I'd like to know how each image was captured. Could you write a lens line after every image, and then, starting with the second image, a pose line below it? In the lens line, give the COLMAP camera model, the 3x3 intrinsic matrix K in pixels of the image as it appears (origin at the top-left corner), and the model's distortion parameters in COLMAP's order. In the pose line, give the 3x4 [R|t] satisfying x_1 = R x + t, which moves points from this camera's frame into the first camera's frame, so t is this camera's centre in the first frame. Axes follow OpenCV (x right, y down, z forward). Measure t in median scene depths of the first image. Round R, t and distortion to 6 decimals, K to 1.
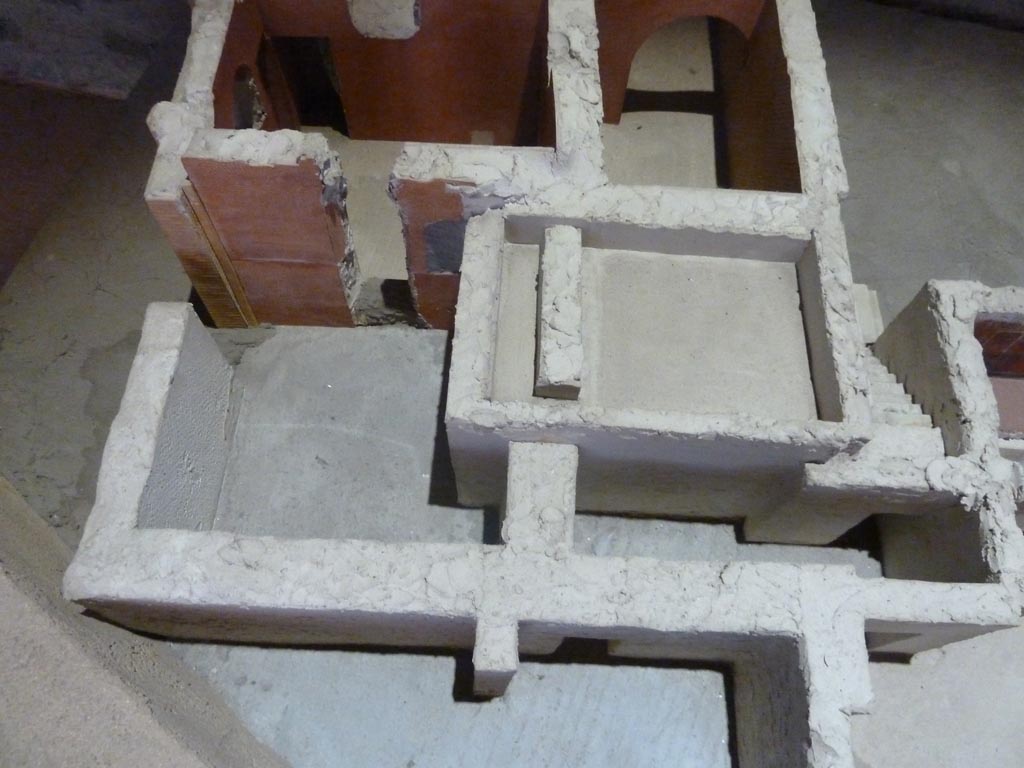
lens RADIAL K [[767.1, 0, 513.2], [0, 767.1, 381.3], [0, 0, 1]] dist [-0.037589, 0.009537]
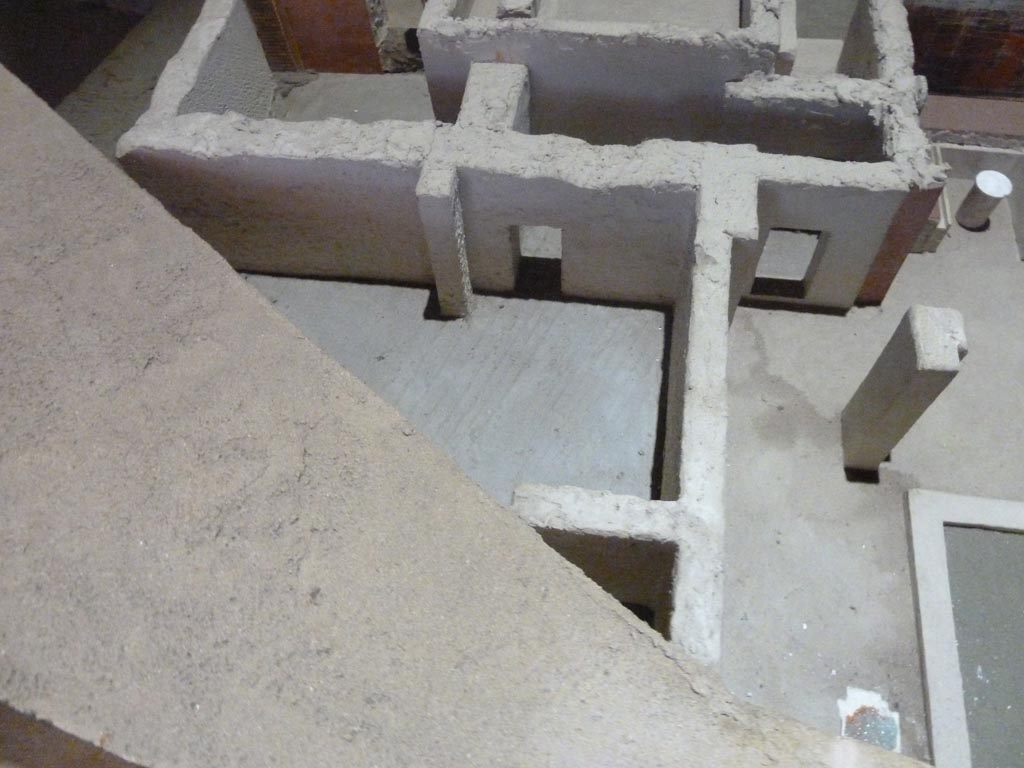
lens RADIAL K [[767.1, 0, 511.2], [0, 767.1, 376.6], [0, 0, 1]] dist [-0.037589, 0.009537]
pose [[0.988193, 0.046987, -0.145832, 0.230779], [-0.056765, 0.996358, -0.063630, 0.582027], [0.142311, 0.071157, 0.987261, -0.127908]]
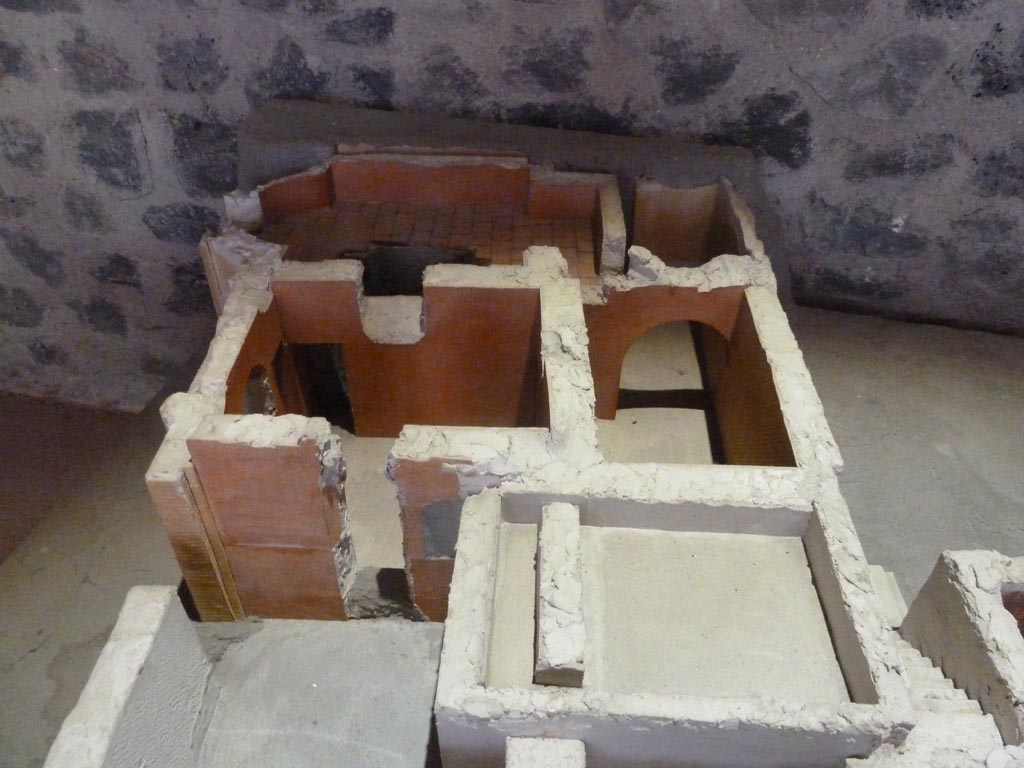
lens RADIAL K [[767.1, 0, 515.0], [0, 767.1, 378.6], [0, 0, 1]] dist [-0.037589, 0.009537]
pose [[0.999810, -0.017757, -0.008046, 0.017180], [0.013022, 0.915453, -0.402213, 0.047816], [0.014508, 0.402032, 0.915511, 0.025183]]
